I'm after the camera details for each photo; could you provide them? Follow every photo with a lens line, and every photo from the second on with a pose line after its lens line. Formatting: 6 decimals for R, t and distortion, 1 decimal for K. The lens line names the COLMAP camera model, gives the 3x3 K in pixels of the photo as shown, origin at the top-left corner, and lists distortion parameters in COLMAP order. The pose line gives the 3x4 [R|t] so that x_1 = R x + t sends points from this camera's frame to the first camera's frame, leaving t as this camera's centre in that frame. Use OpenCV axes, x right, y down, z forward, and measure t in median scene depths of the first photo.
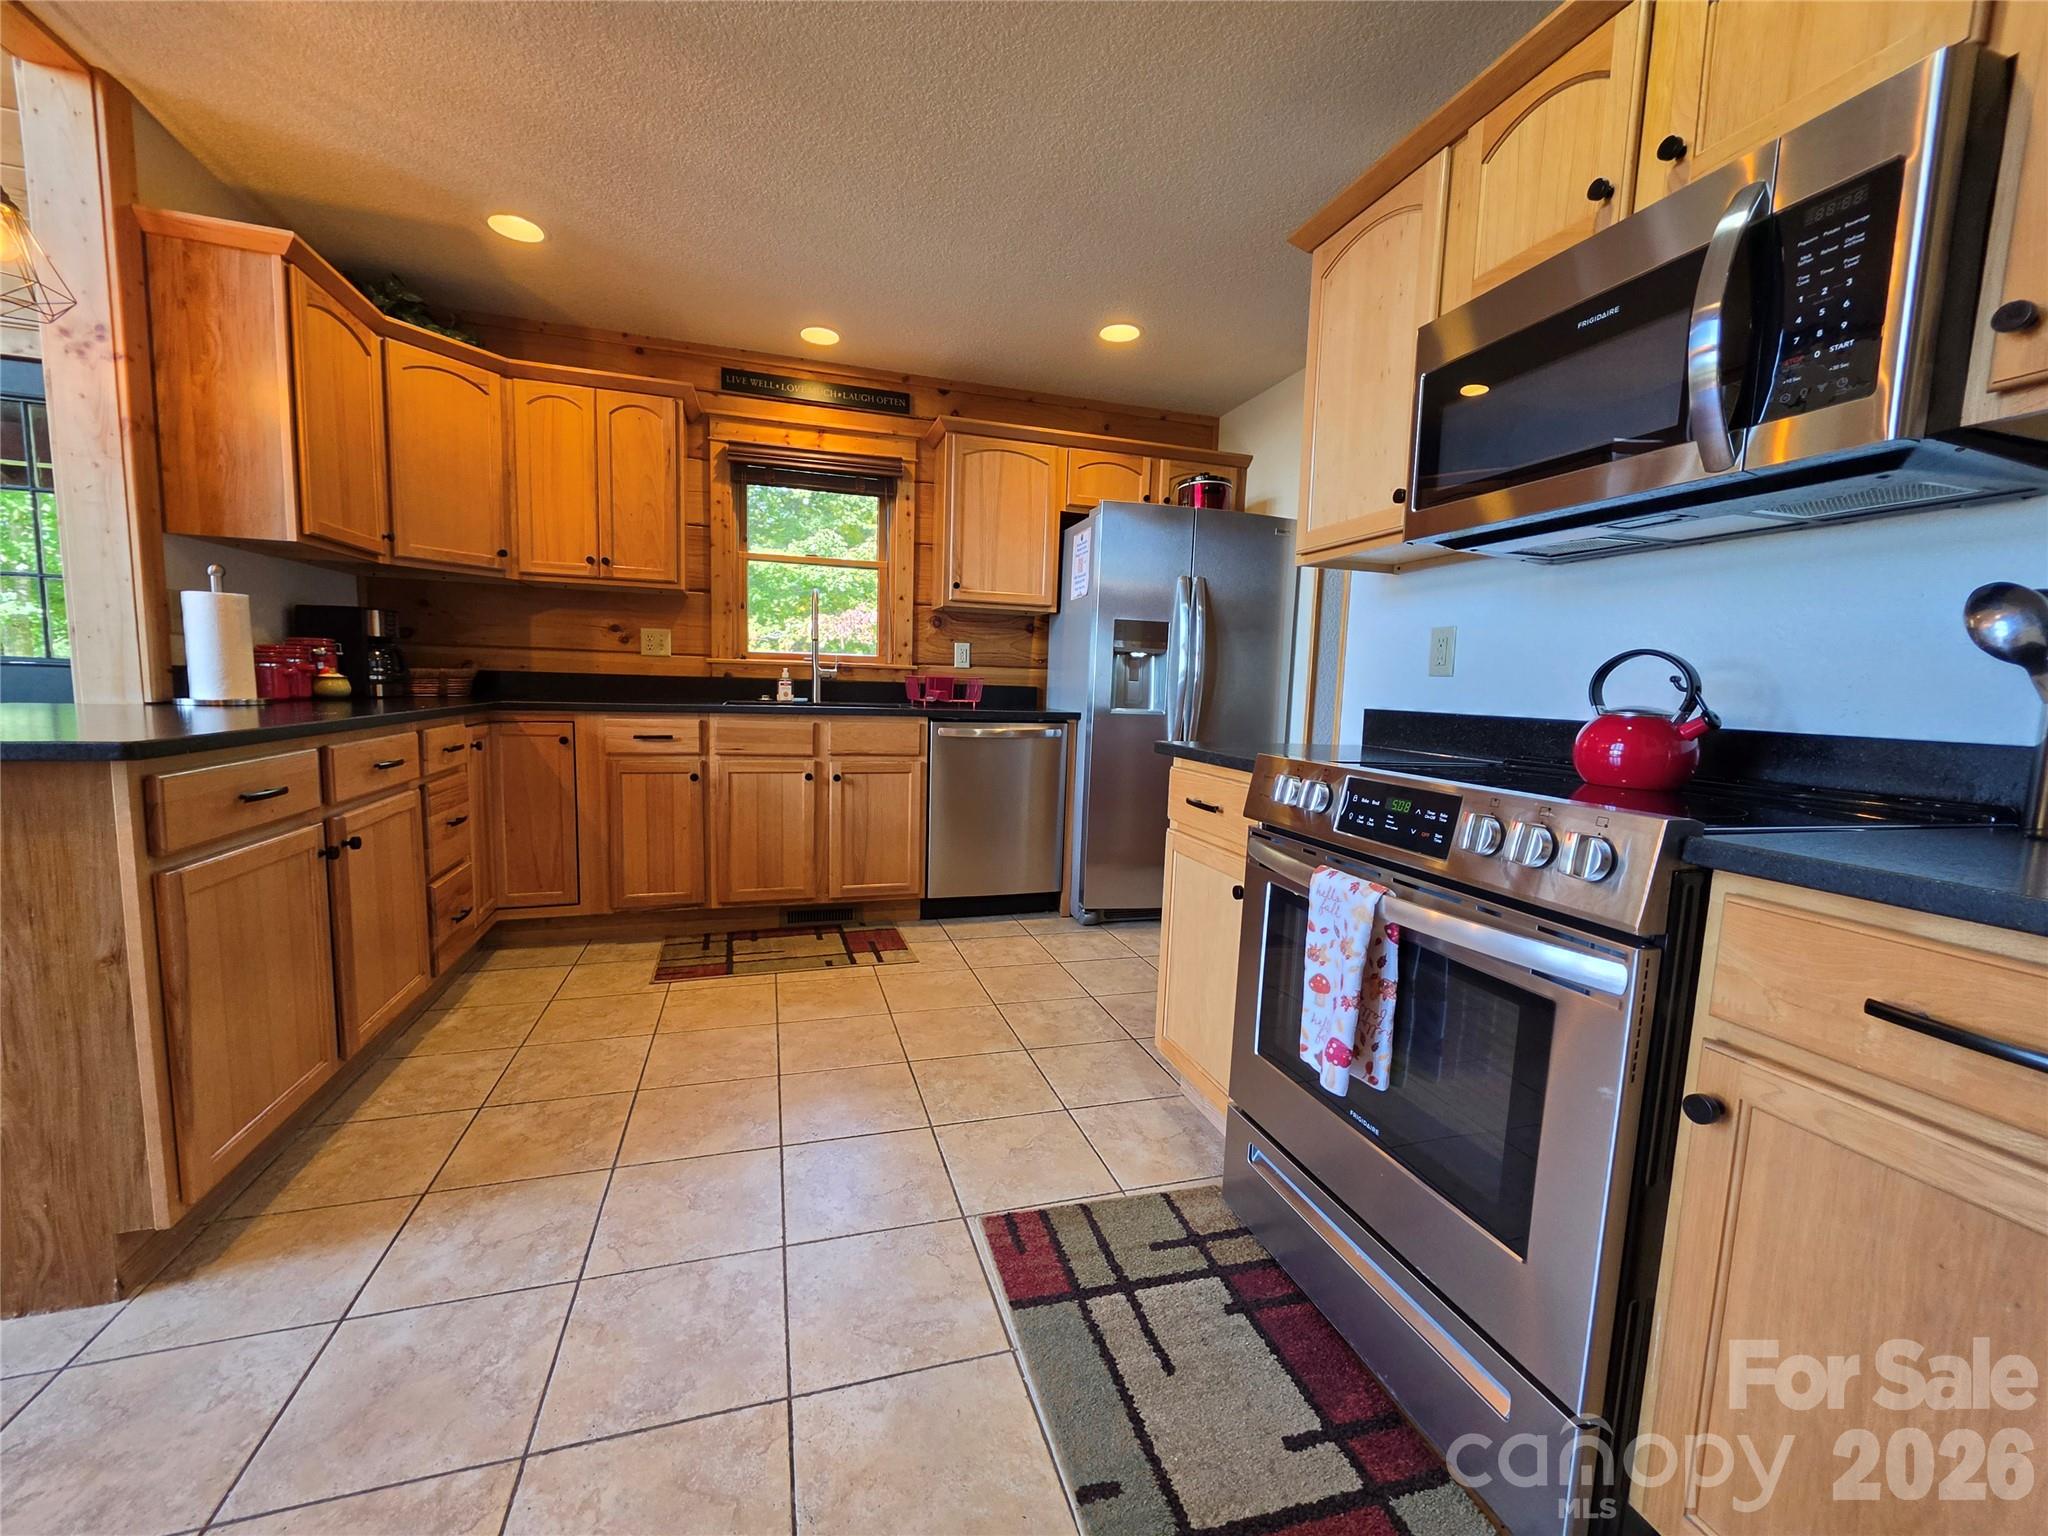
lens RADIAL K [[827.4, 0, 1020.6], [0, 827.4, 768.6], [0, 0, 1]] dist [0.002774, 0.001825]
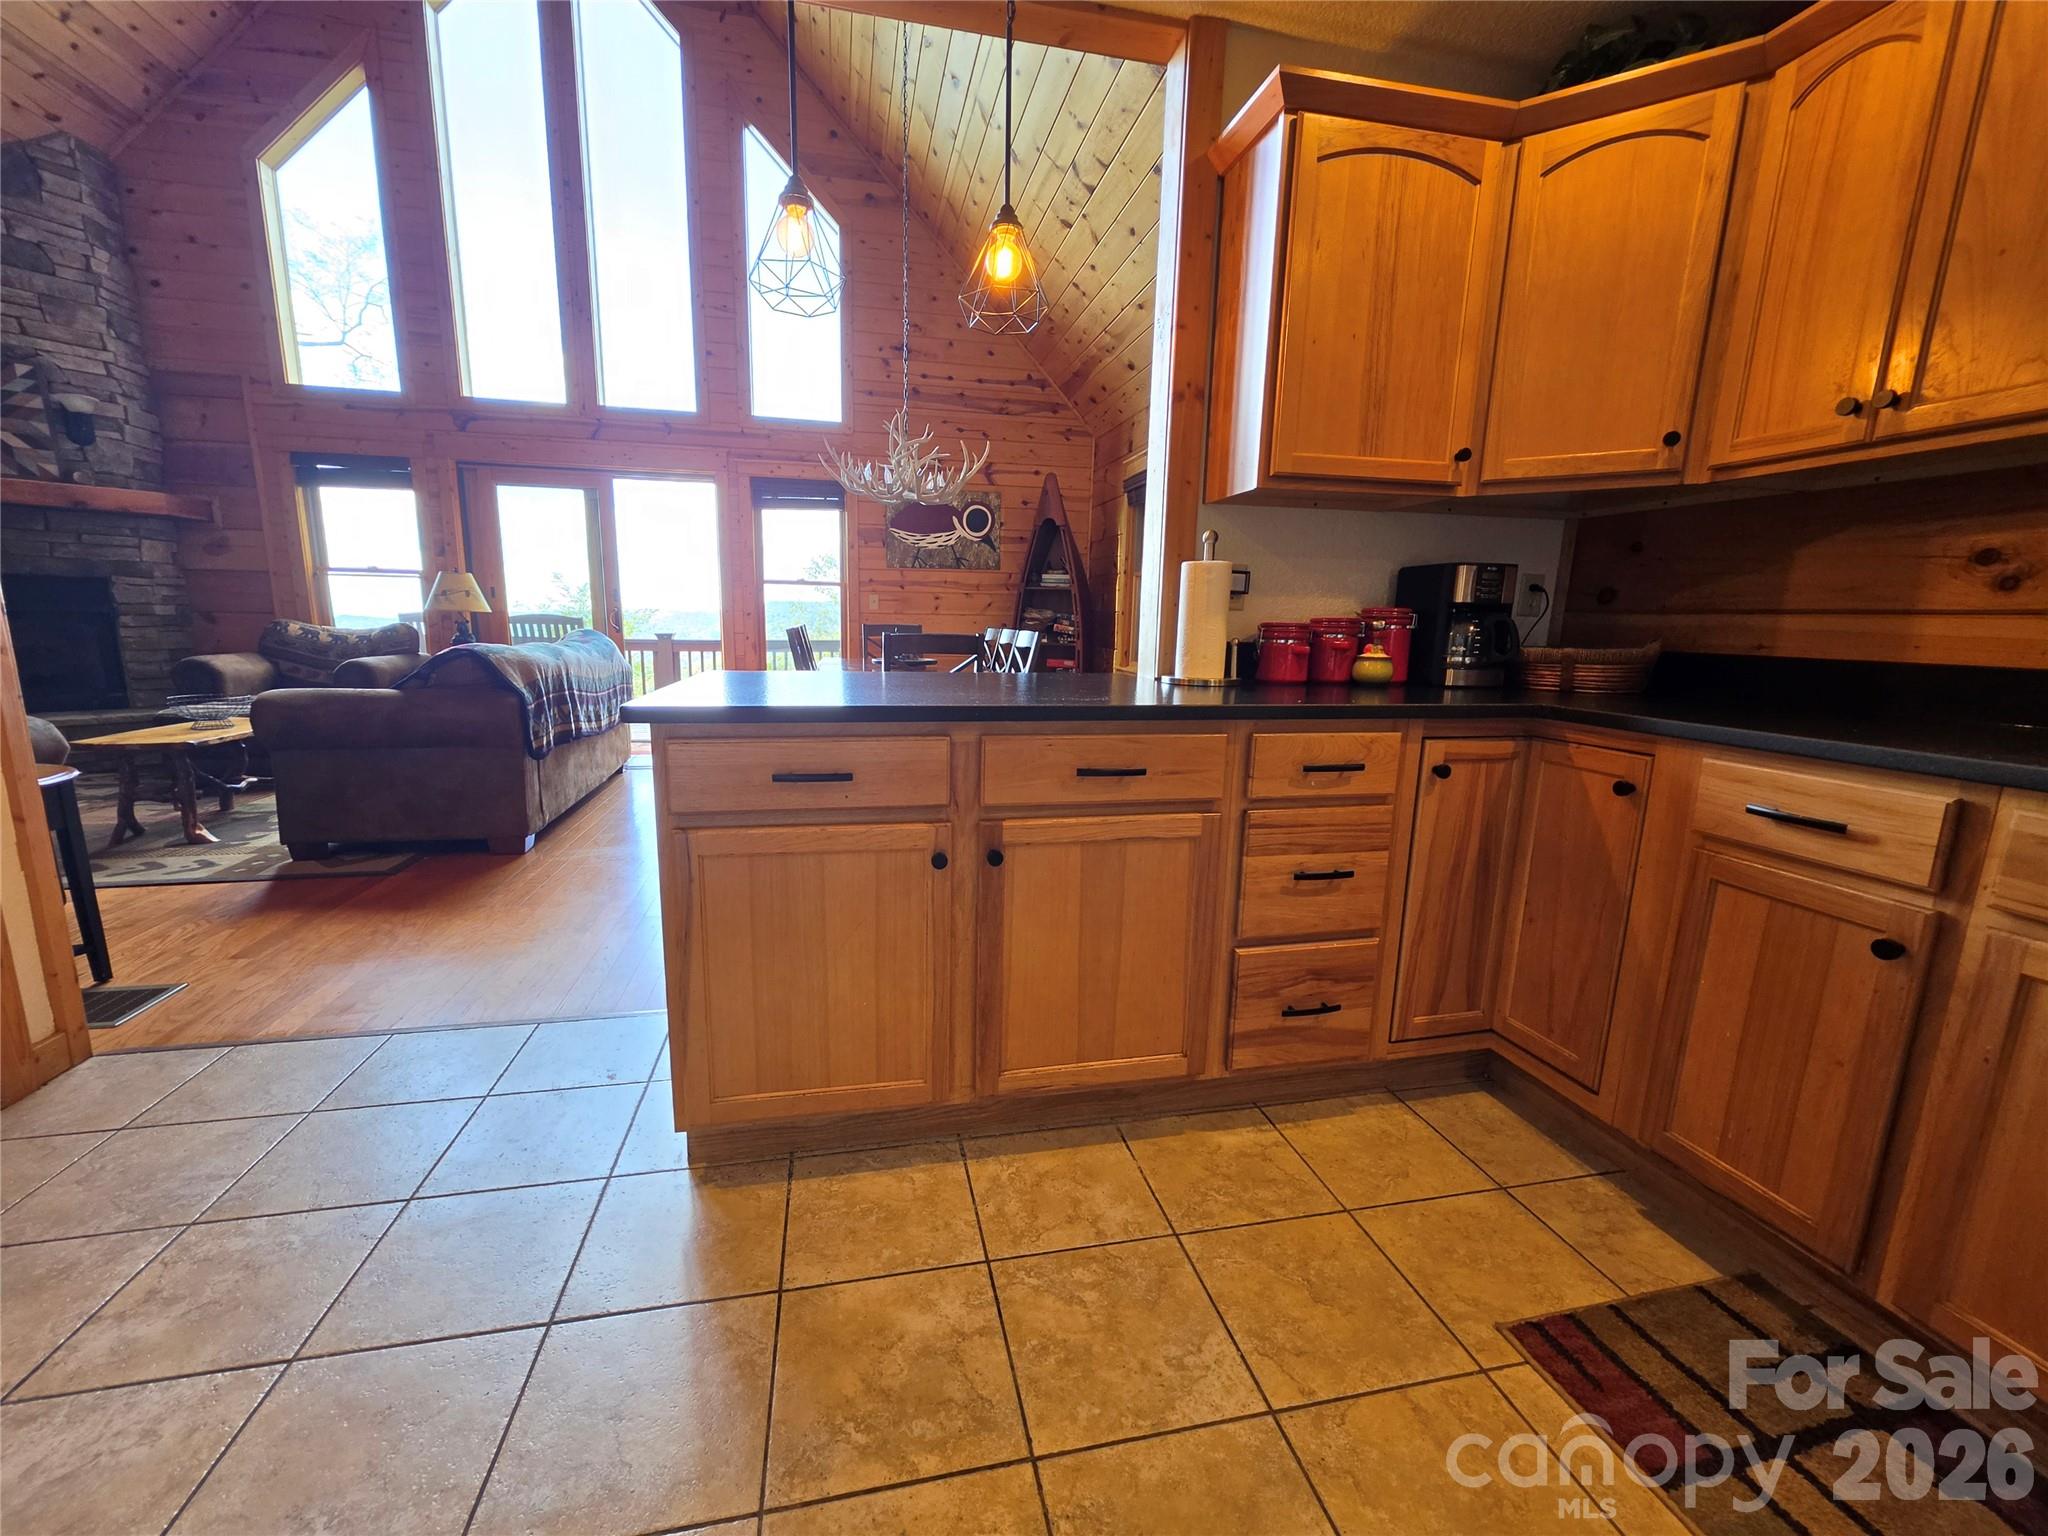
lens RADIAL K [[827.4, 0, 1014.1], [0, 827.4, 769.2], [0, 0, 1]] dist [0.002774, 0.001825]
pose [[-0.086193, 0.150738, -0.984809, -0.010074], [-0.130458, 0.978269, 0.161155, -0.080559], [0.987700, 0.142366, -0.064655, 0.664563]]
